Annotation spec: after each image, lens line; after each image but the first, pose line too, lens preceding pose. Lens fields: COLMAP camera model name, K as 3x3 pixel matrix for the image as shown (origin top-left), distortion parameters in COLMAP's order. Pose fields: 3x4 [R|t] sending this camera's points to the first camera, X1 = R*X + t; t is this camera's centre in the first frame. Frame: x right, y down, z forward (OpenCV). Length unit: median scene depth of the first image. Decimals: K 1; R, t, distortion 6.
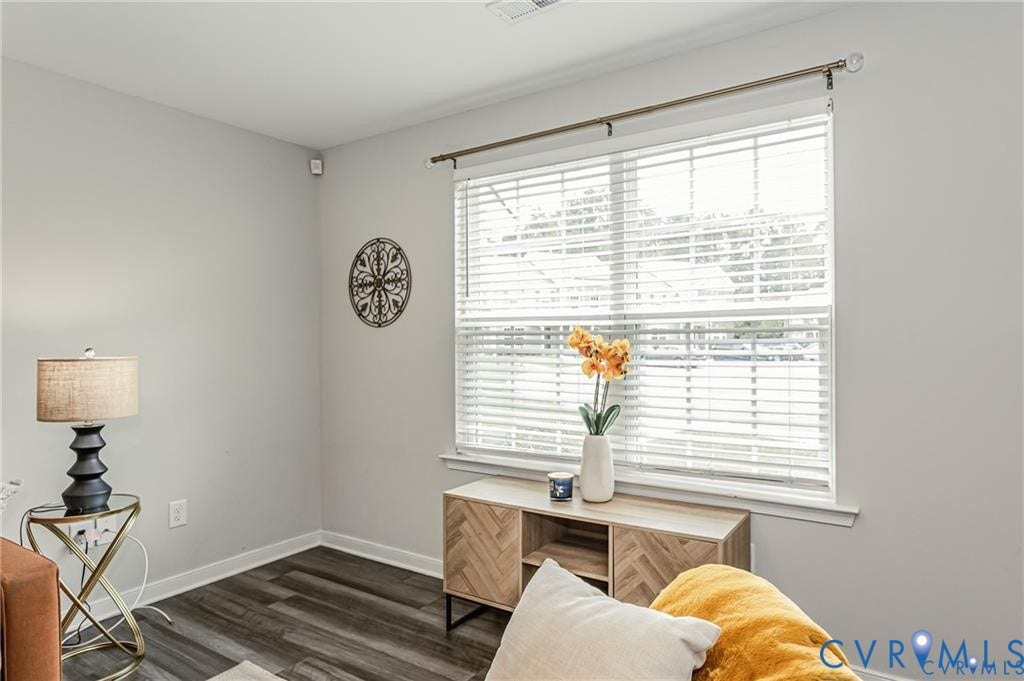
lens RADIAL K [[624.5, 0, 514.4], [0, 624.5, 342.2], [0, 0, 1]] dist [0.005443, 0.001367]
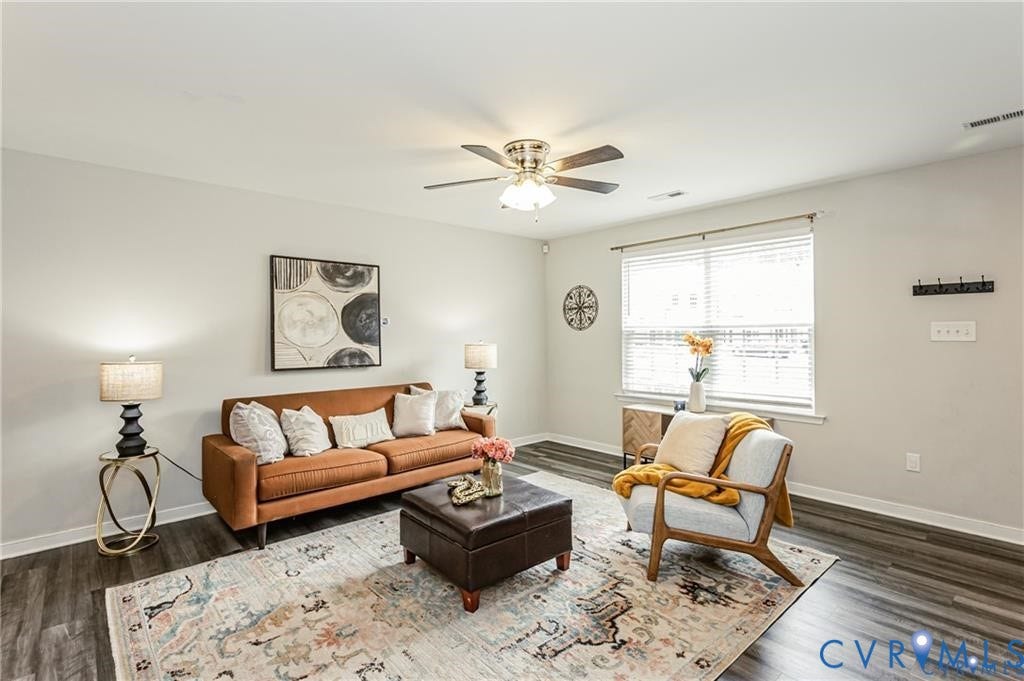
lens RADIAL K [[480.4, 0, 506.1], [0, 480.4, 331.4], [0, 0, 1]] dist [-0.001998, -0.000441]
pose [[0.970978, 0.002143, -0.239159, -0.100015], [-0.004195, 0.999959, -0.008075, -0.008566], [0.239132, 0.008844, 0.970947, -0.687220]]
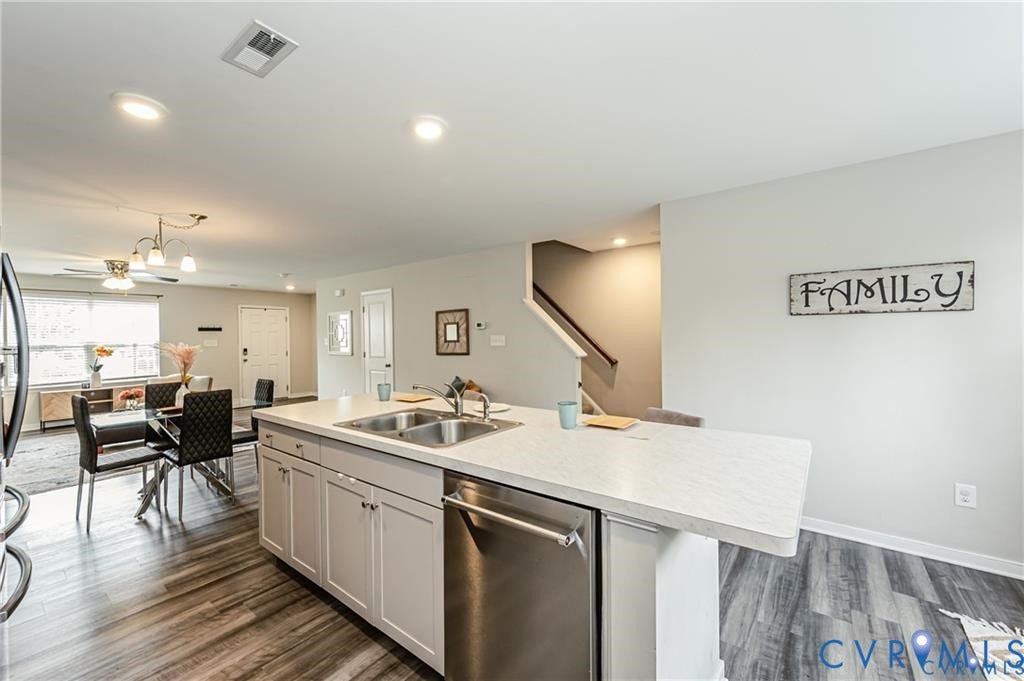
lens RADIAL K [[409.7, 0, 512.3], [0, 409.7, 339.7], [0, 0, 1]] dist [0.001383, -0.000196]
pose [[0.055305, -0.005413, 0.998455, -2.245274], [0.013676, 0.999896, 0.004663, -0.022792], [-0.998376, 0.013397, 0.055373, -1.787687]]
